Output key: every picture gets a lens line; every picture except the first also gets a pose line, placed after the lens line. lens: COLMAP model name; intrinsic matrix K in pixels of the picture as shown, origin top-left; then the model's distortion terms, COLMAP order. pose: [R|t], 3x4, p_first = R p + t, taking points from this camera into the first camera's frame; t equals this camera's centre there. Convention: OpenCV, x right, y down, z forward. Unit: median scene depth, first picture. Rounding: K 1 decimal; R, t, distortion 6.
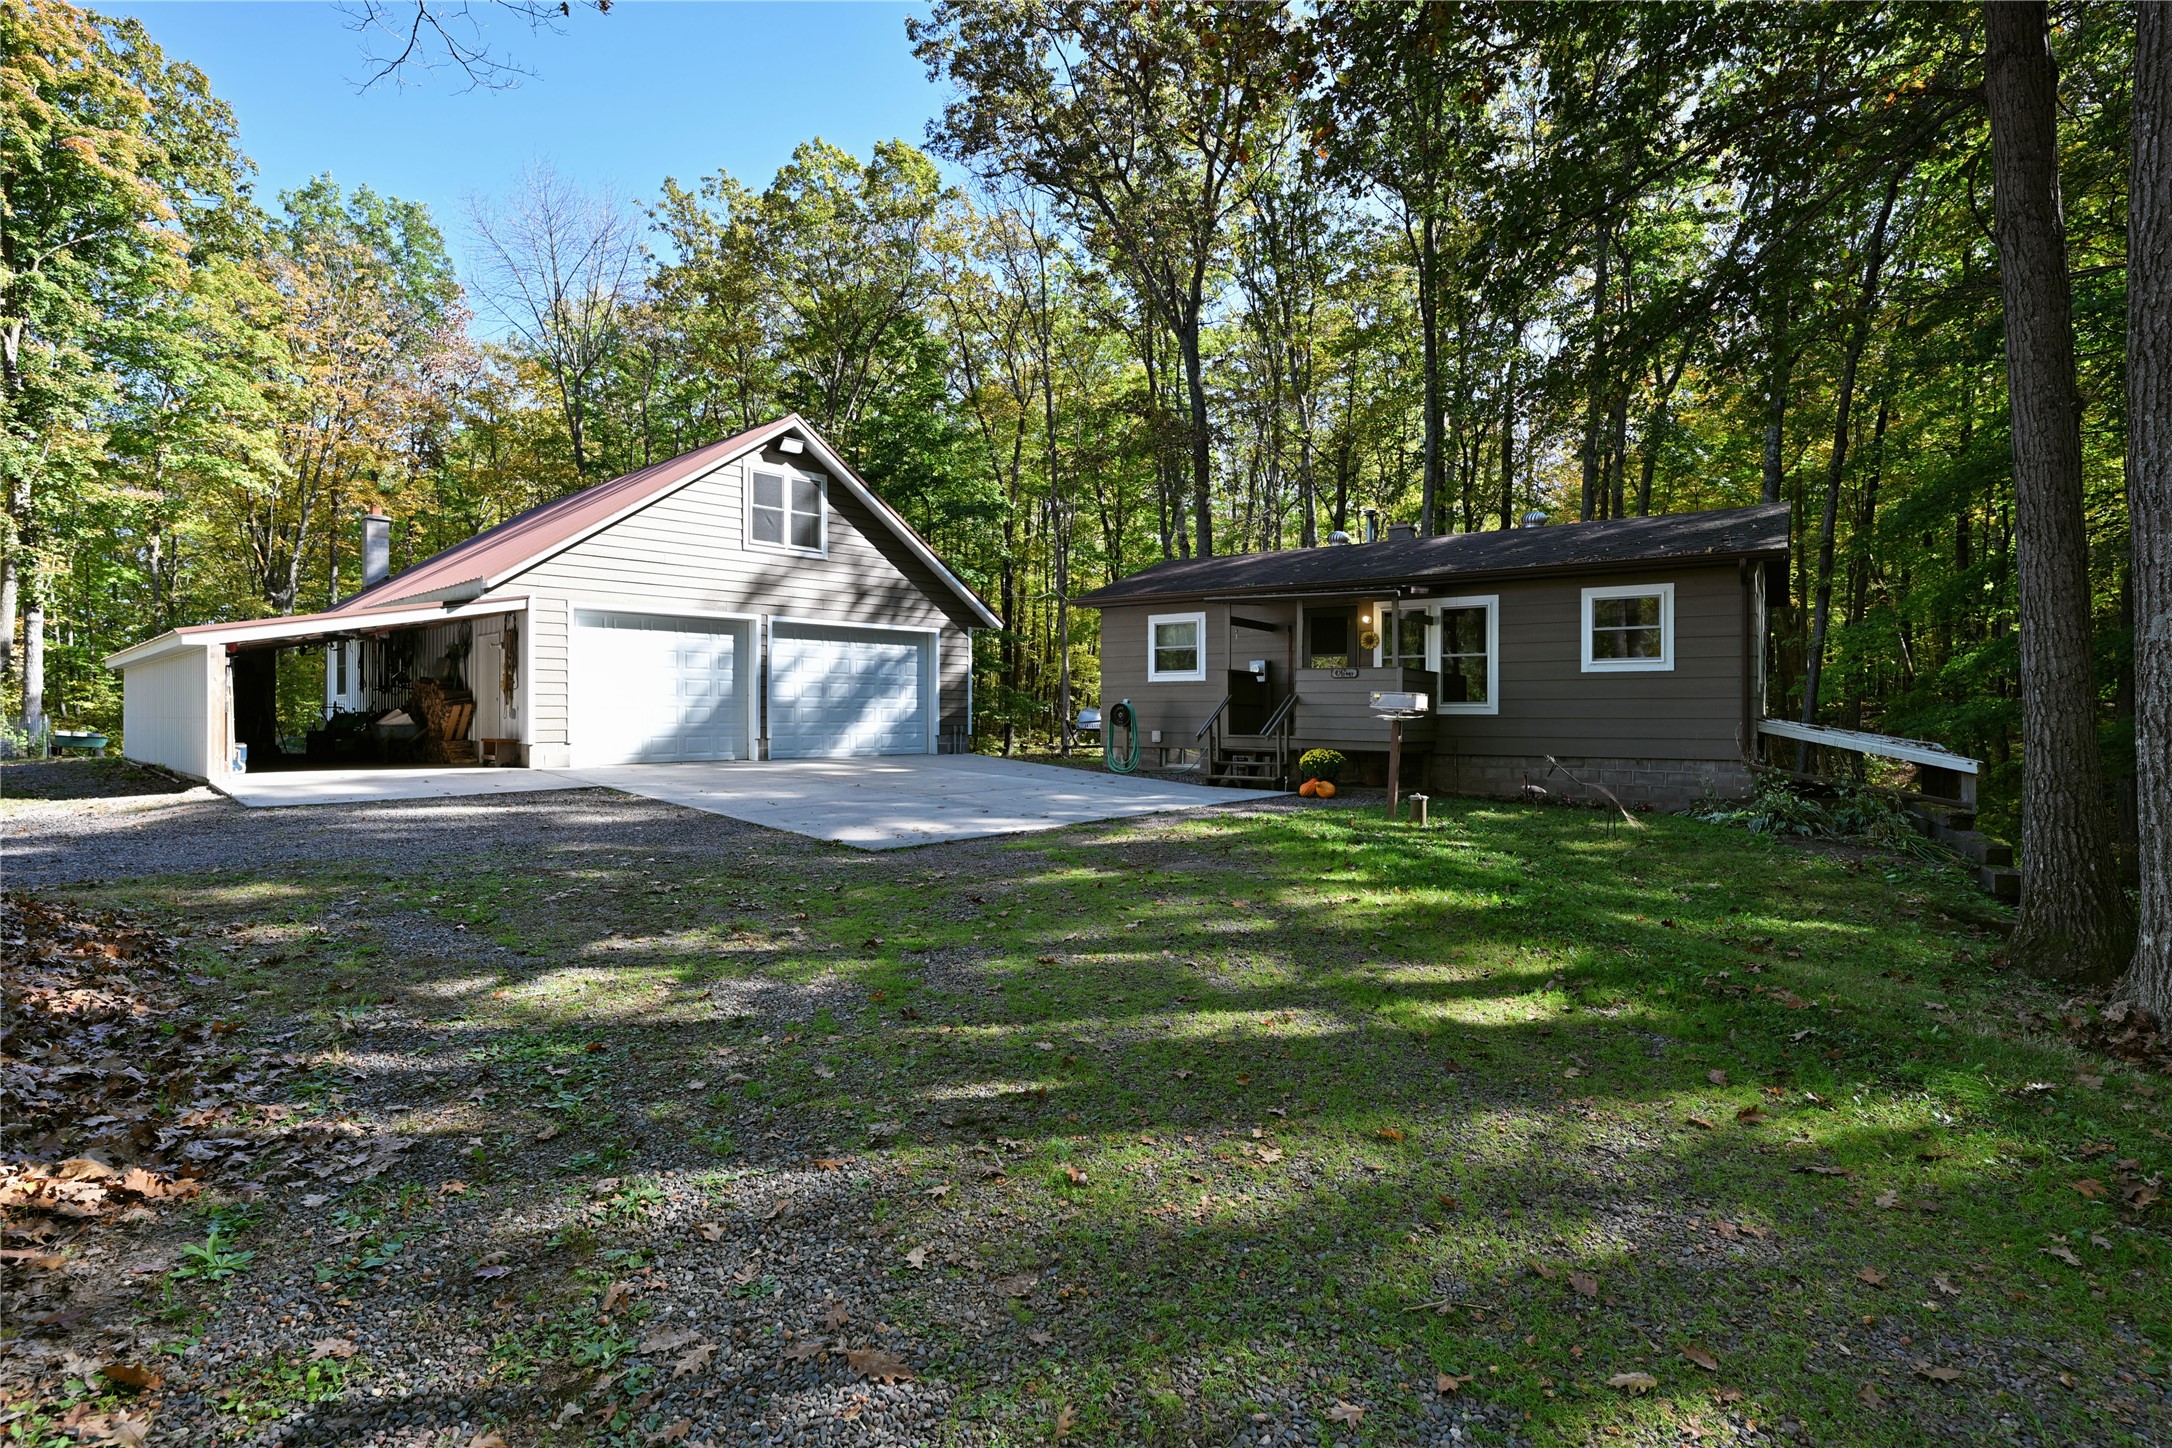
lens RADIAL K [[1057.1, 0, 1080.9], [0, 1057.1, 714.8], [0, 0, 1]] dist [0.001046, -0.000786]
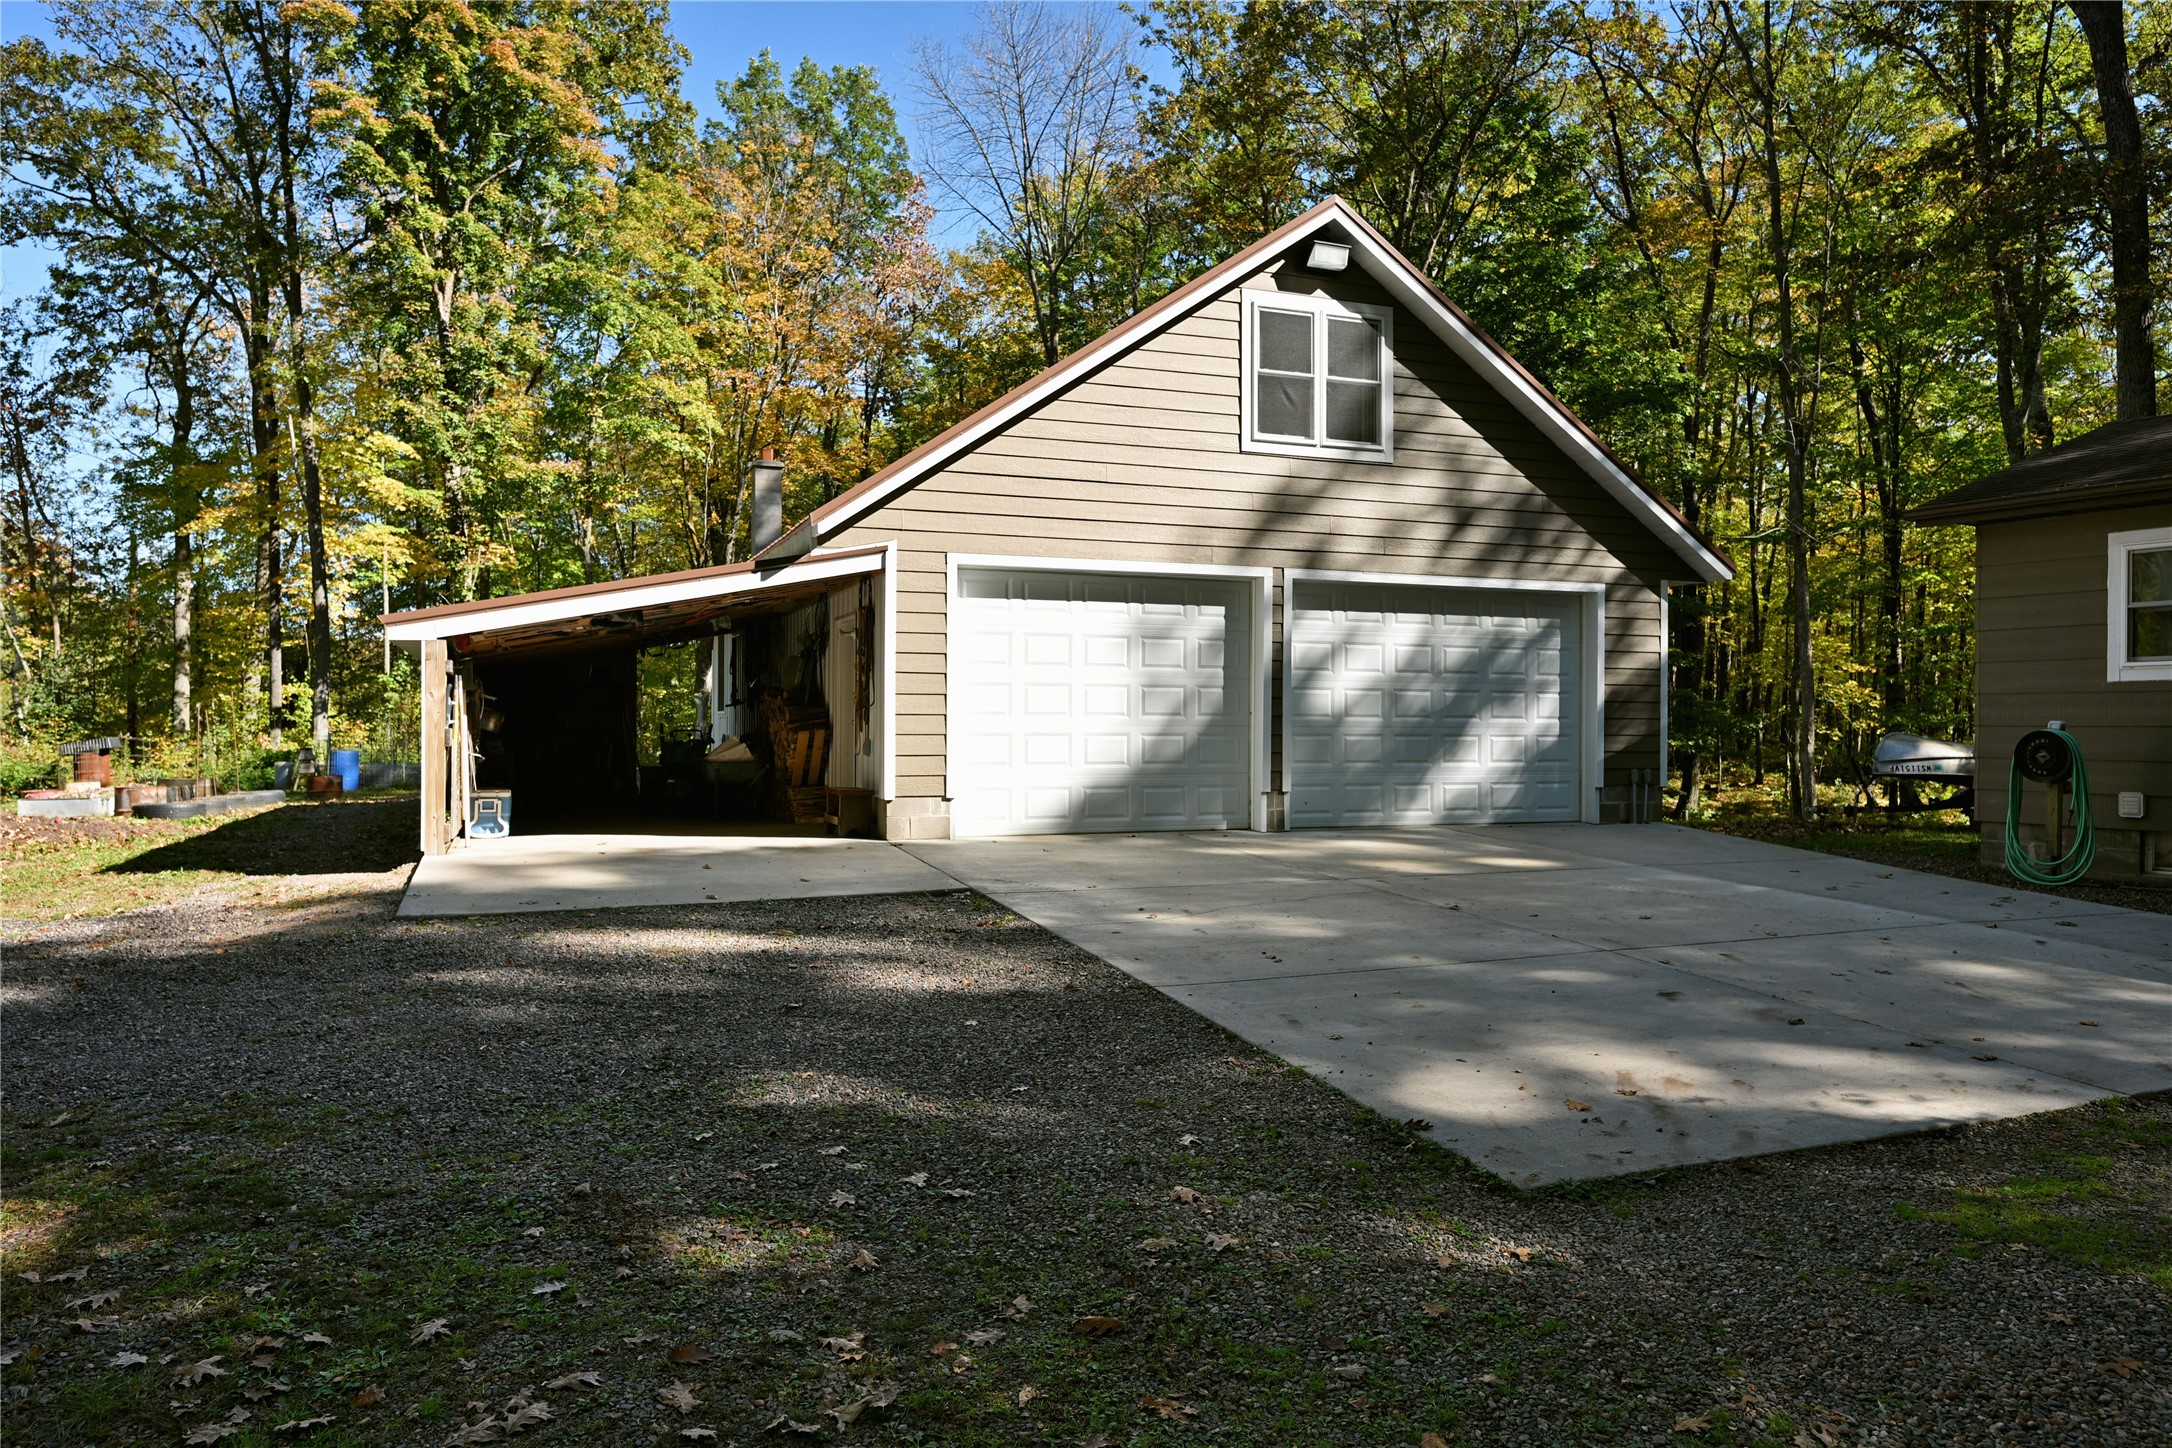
lens RADIAL K [[1436.7, 0, 1074.3], [0, 1436.7, 728.0], [0, 0, 1]] dist [-0.001611, 0.000155]
pose [[0.899396, 0.003441, -0.437122, -0.060035], [-0.004015, 0.999992, -0.000390, -0.009160], [0.437117, 0.002106, 0.899402, 0.248791]]
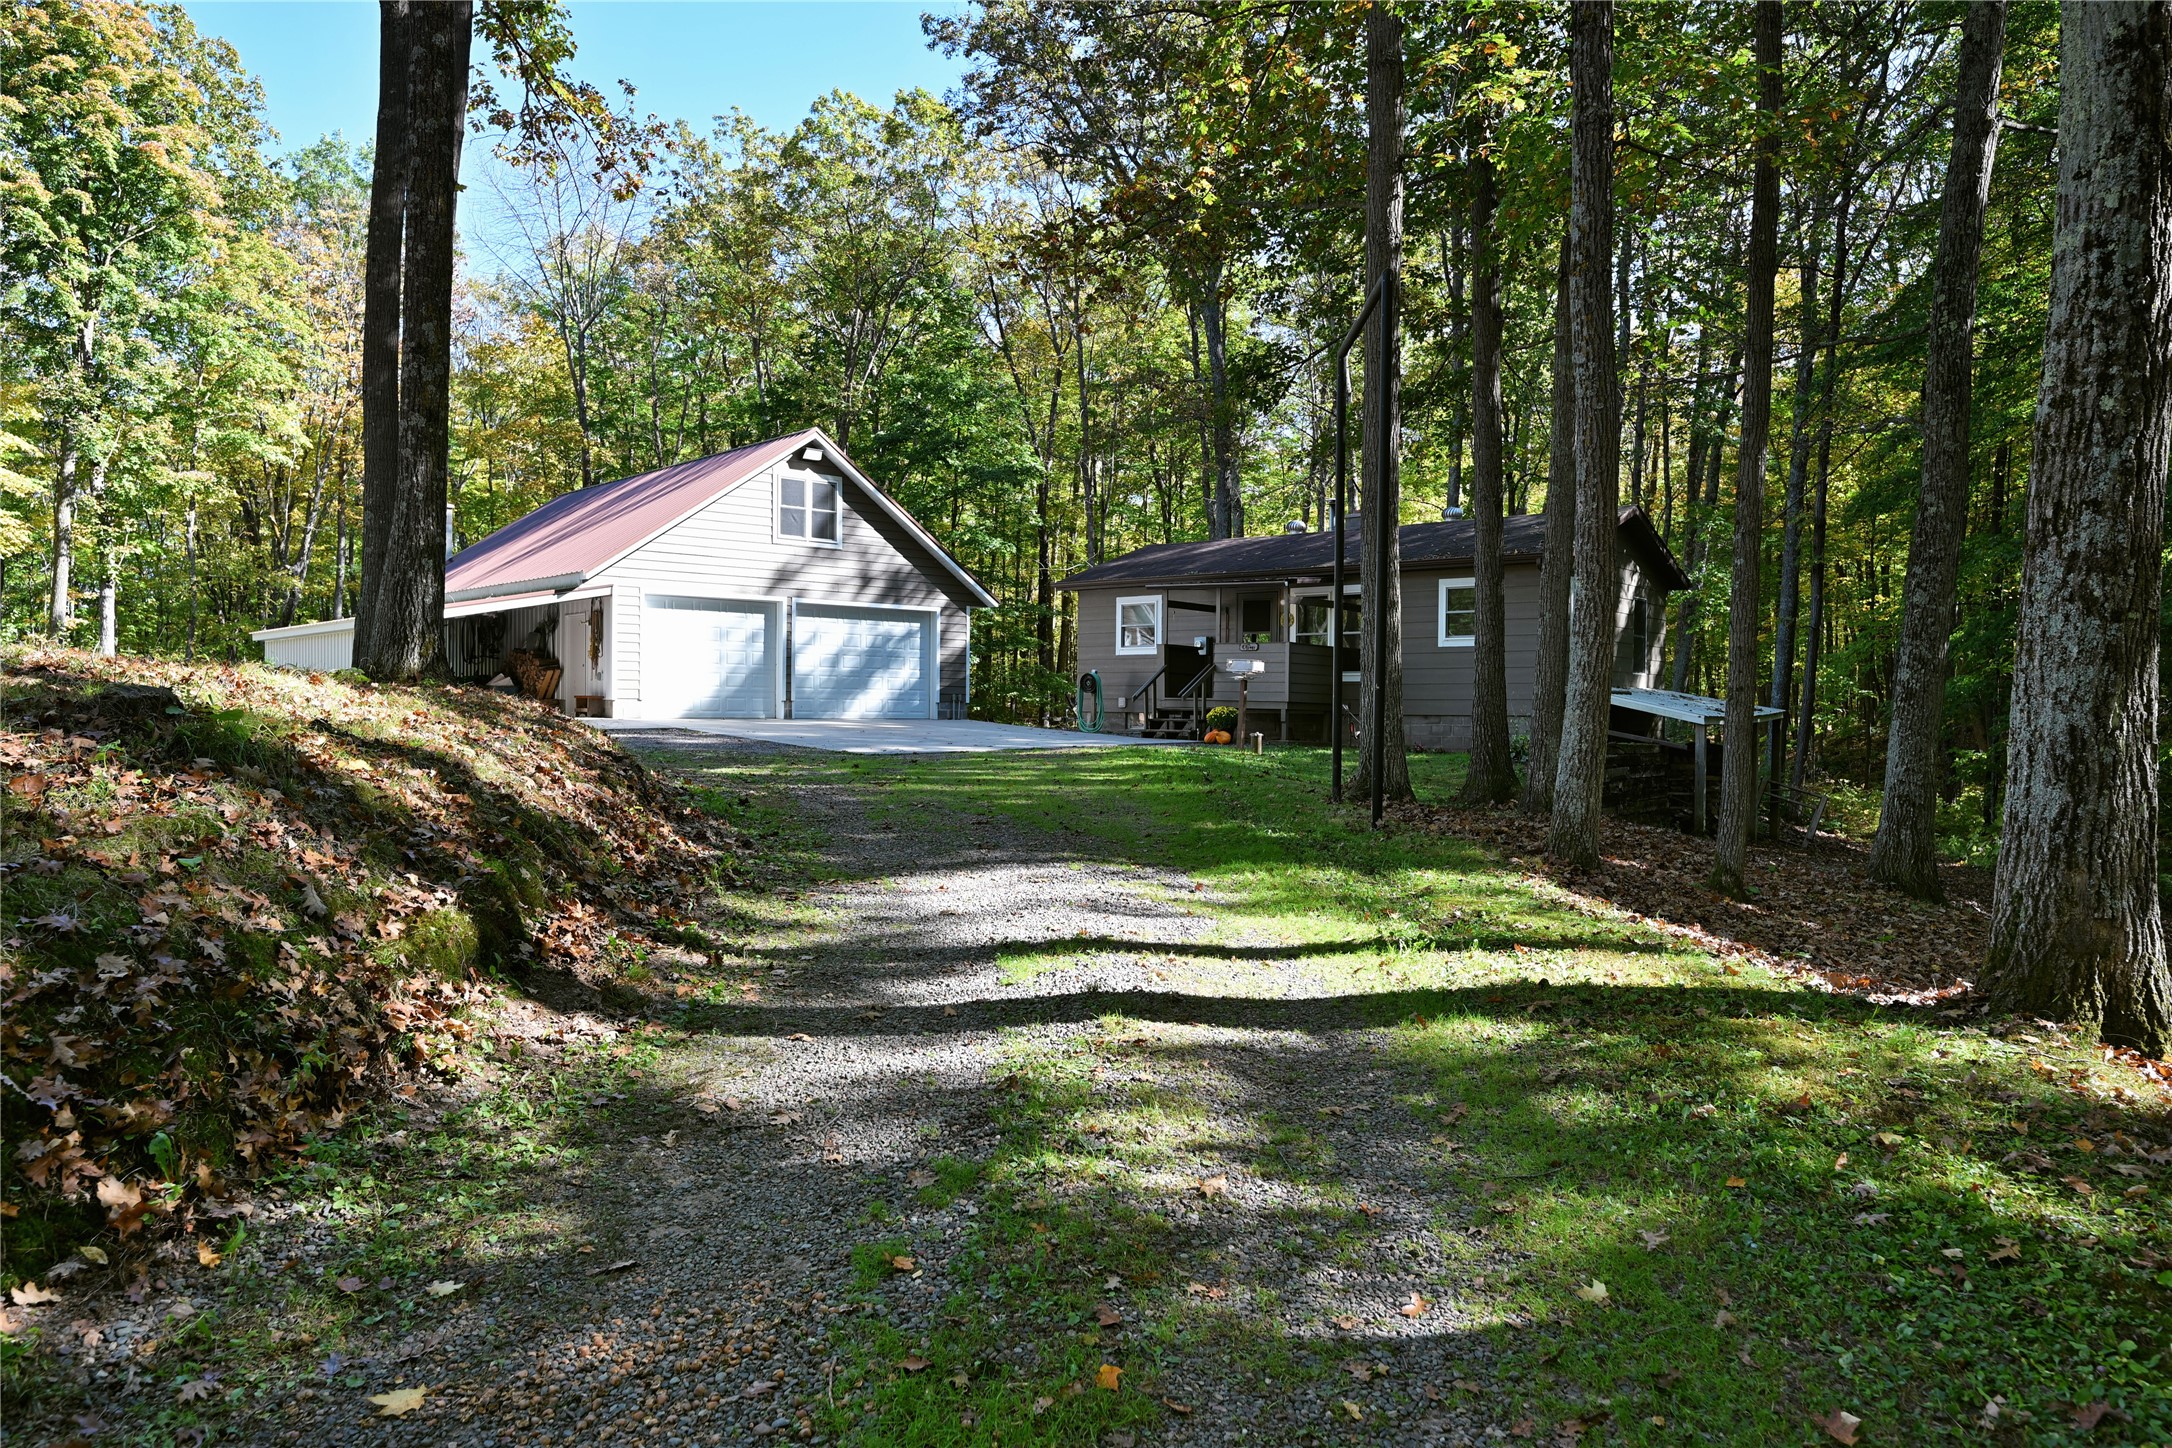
lens RADIAL K [[1475.7, 0, 1077.3], [0, 1475.7, 727.8], [0, 0, 1]] dist [0.004352, 0.001144]
pose [[0.996723, 0.008149, -0.080476, 0.142690], [-0.007374, 0.999924, 0.009915, 0.030339], [0.080550, -0.009289, 0.996707, -0.568047]]
